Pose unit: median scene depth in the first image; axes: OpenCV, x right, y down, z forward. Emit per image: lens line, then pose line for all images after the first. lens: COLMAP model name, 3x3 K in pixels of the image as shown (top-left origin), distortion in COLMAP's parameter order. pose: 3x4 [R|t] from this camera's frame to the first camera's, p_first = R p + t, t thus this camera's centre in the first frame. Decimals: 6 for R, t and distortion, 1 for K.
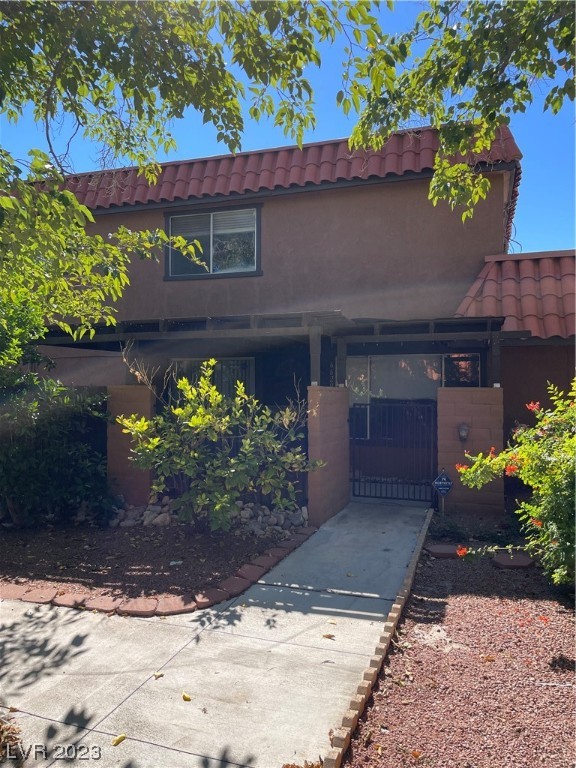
lens RADIAL K [[586.4, 0, 288.0], [0, 586.4, 384.0], [0, 0, 1]] dist [0.011088, -0.006503]
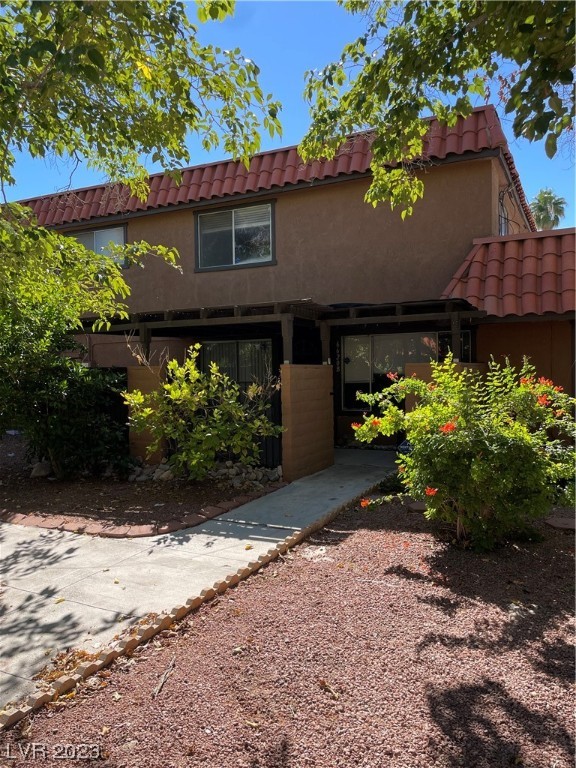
lens RADIAL K [[580.0, 0, 288.4], [0, 580.0, 392.8], [0, 0, 1]] dist [0.002123, 0.000819]
pose [[0.989691, -0.011167, -0.142784, 0.248989], [0.019004, 0.998379, 0.053645, -0.001942], [0.141954, -0.055805, 0.988299, -0.184979]]
